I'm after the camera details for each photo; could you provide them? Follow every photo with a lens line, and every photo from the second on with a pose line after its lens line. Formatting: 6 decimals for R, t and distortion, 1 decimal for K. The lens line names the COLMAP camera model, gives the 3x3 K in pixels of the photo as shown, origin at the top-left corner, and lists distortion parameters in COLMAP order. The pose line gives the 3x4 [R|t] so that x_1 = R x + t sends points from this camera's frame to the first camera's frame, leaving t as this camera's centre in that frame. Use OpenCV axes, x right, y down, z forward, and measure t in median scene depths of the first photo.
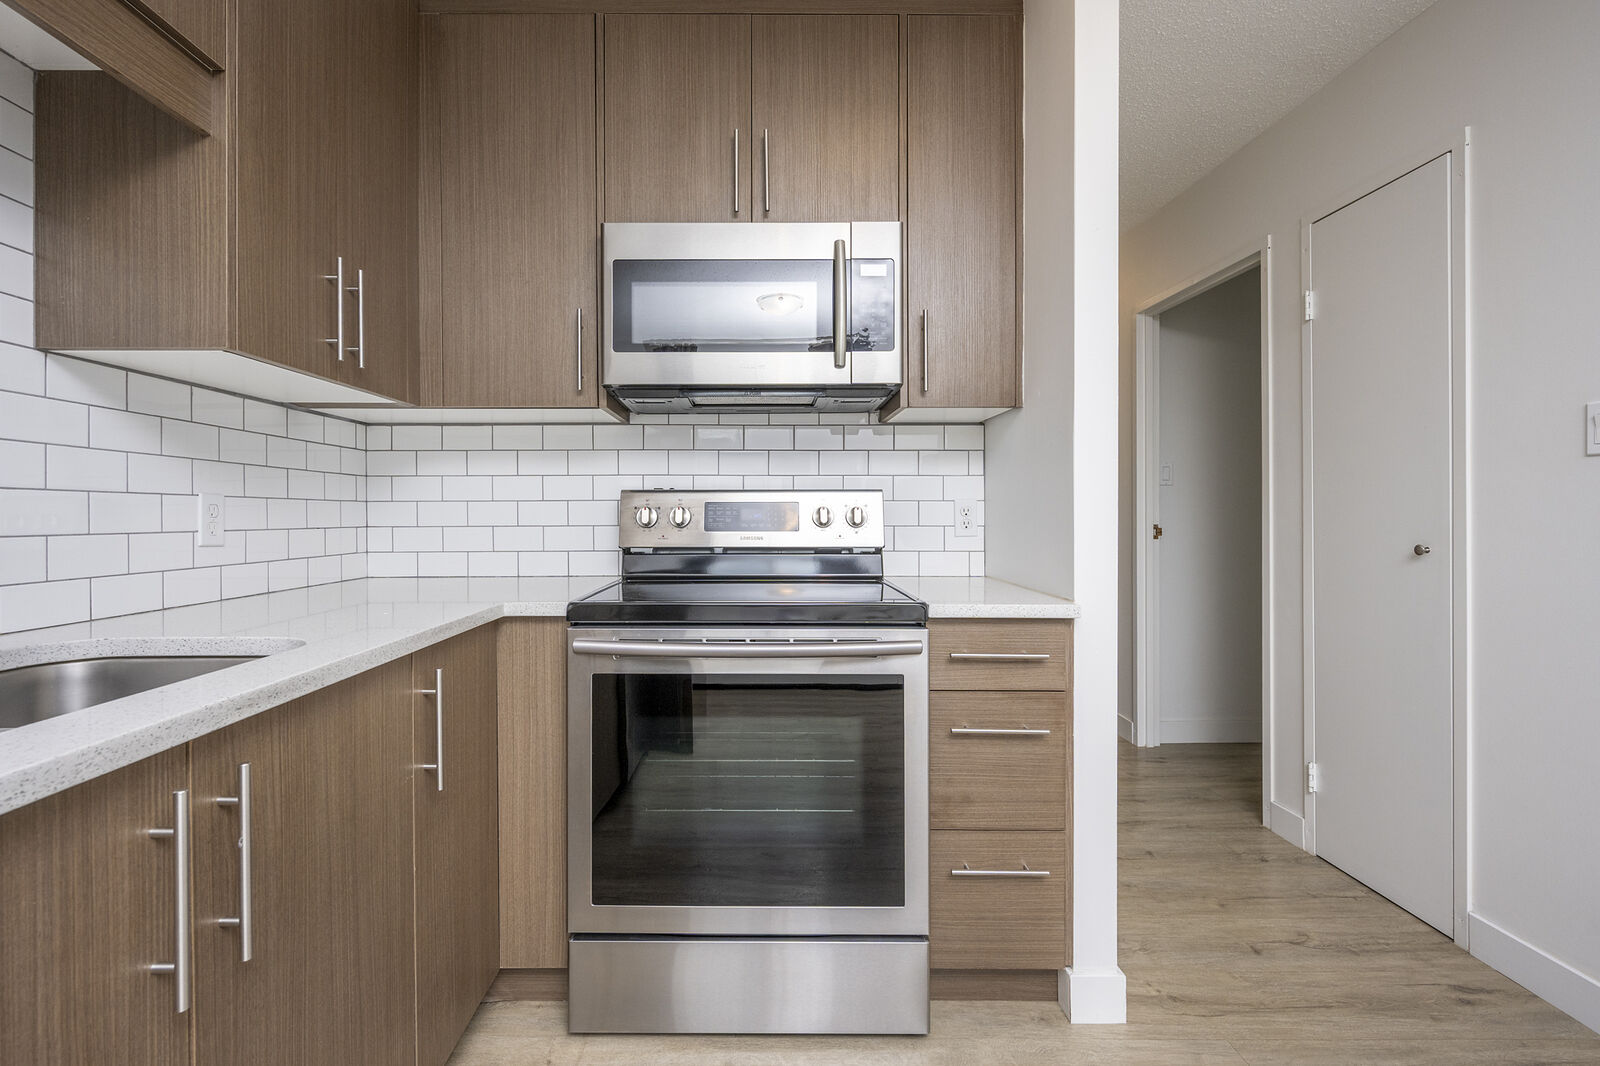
lens RADIAL K [[708.2, 0, 750.9], [0, 708.2, 518.6], [0, 0, 1]] dist [-0.000849, -0.000356]
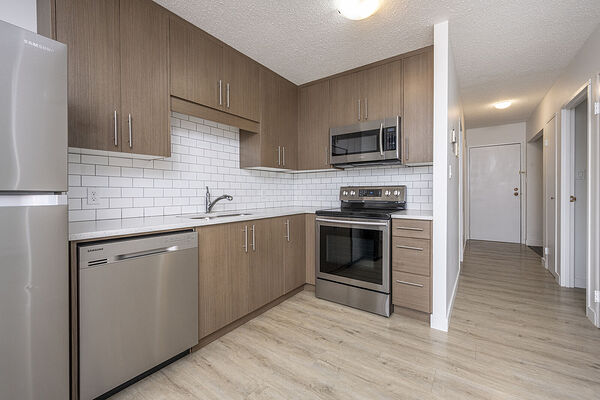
lens RADIAL K [[248.0, 0, 301.7], [0, 248.0, 197.6], [0, 0, 1]] dist [0.000596, 0.000128]
pose [[0.820090, 0.008611, -0.572169, 0.626859], [0.000557, 0.999874, 0.015847, 0.001121], [0.572234, -0.013314, 0.819982, -0.457368]]
